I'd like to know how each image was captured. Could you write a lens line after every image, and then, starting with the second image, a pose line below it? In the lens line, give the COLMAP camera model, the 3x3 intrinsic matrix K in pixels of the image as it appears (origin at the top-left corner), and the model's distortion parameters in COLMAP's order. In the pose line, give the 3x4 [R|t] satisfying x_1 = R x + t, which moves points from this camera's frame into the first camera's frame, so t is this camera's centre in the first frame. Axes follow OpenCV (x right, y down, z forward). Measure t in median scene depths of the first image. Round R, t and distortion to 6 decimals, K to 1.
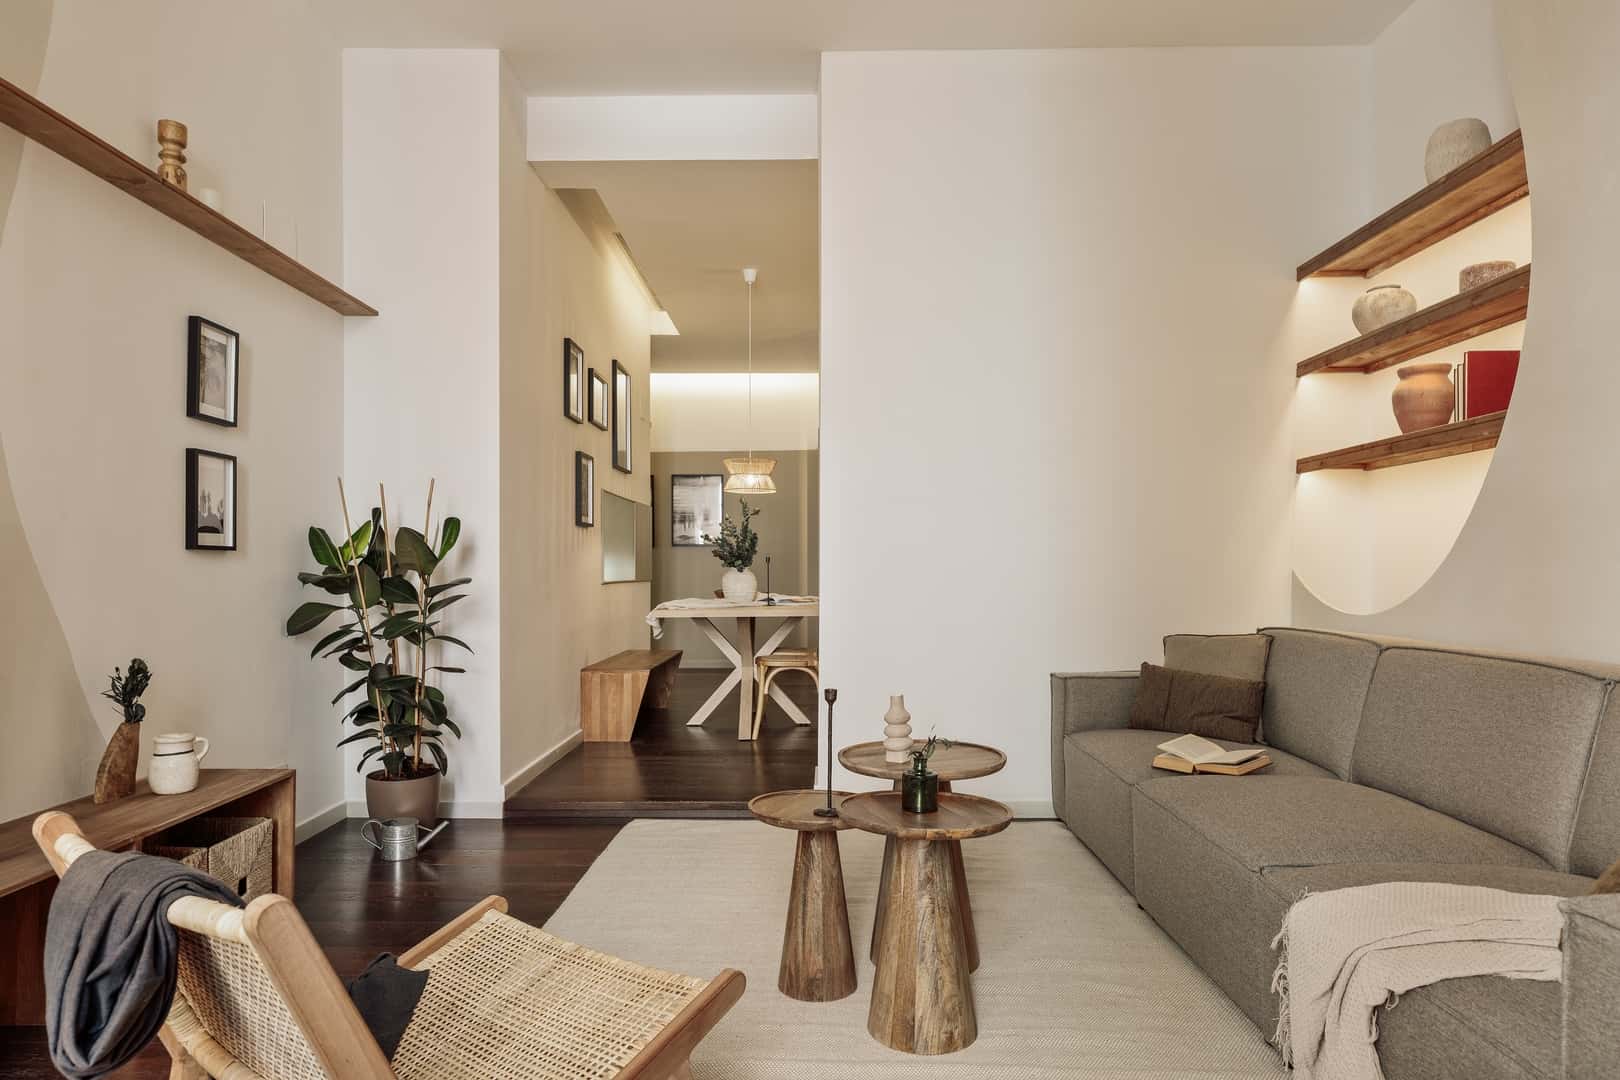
lens RADIAL K [[971.7, 0, 806.0], [0, 971.7, 559.4], [0, 0, 1]] dist [0.010656, 0.000227]
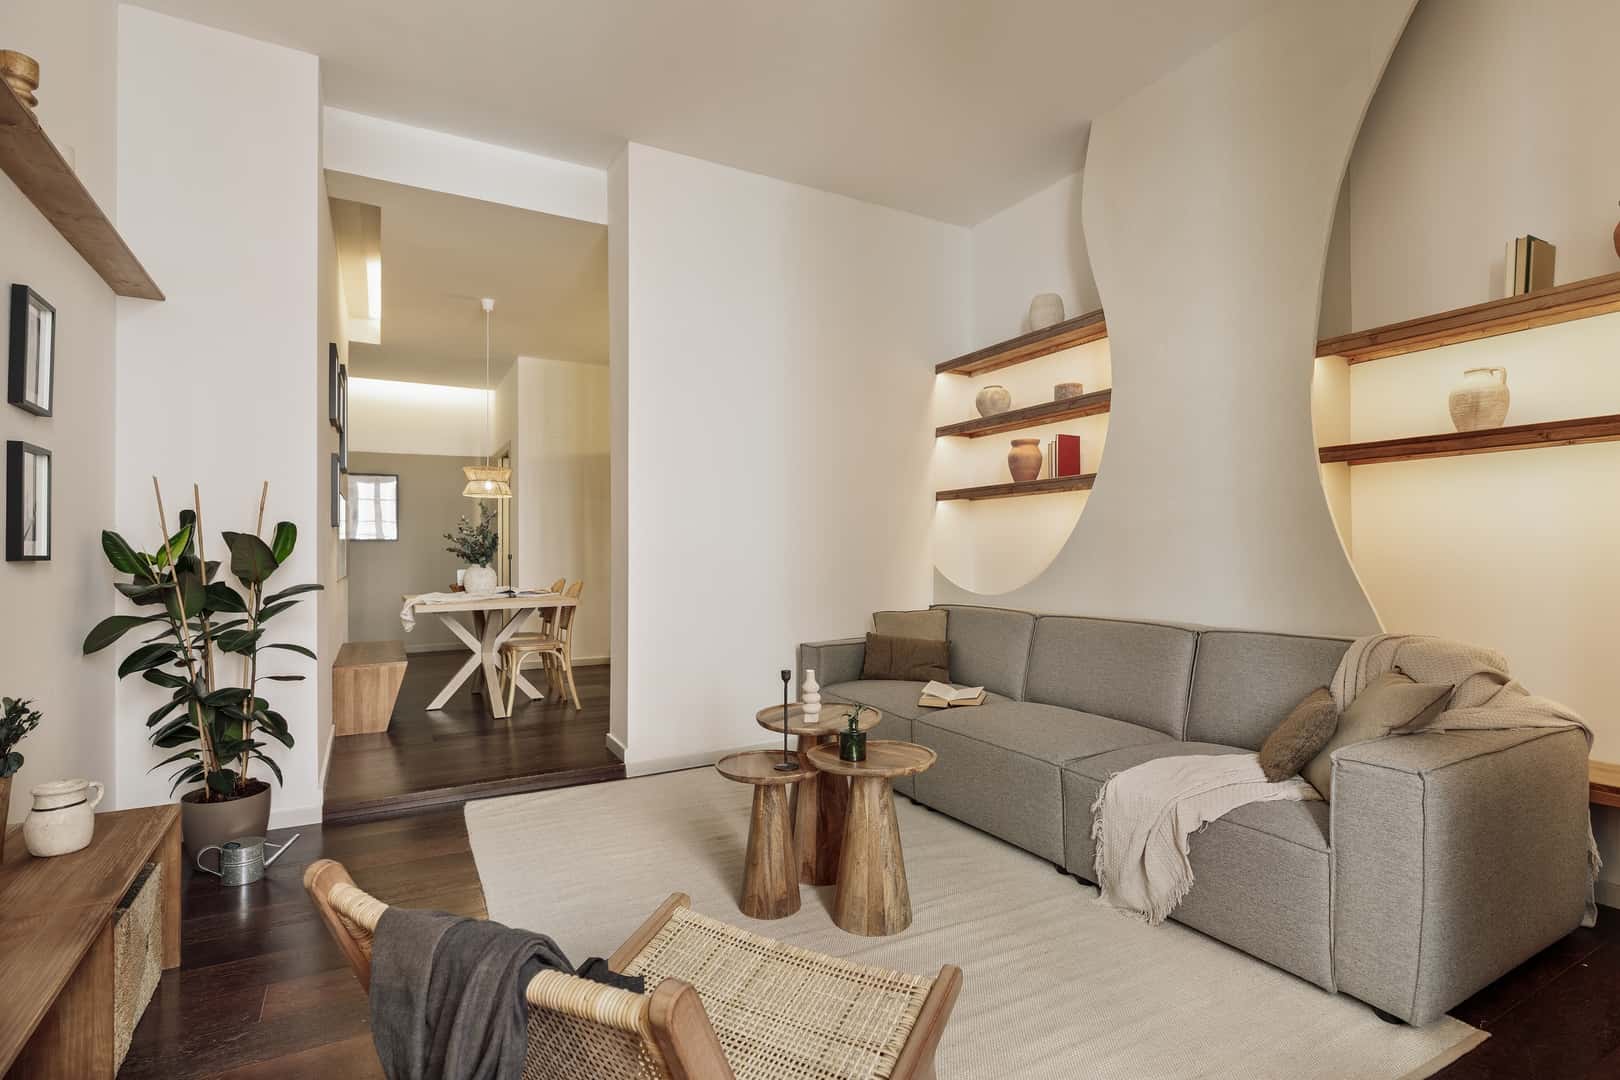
lens RADIAL K [[770.2, 0, 810.0], [0, 770.2, 540.0], [0, 0, 1]] dist [-0.000325, 0.001039]
pose [[0.868059, 0.005949, 0.496426, -0.295129], [-0.001333, 0.999953, -0.009652, -0.018467], [-0.496459, 0.007717, 0.868026, 0.068011]]
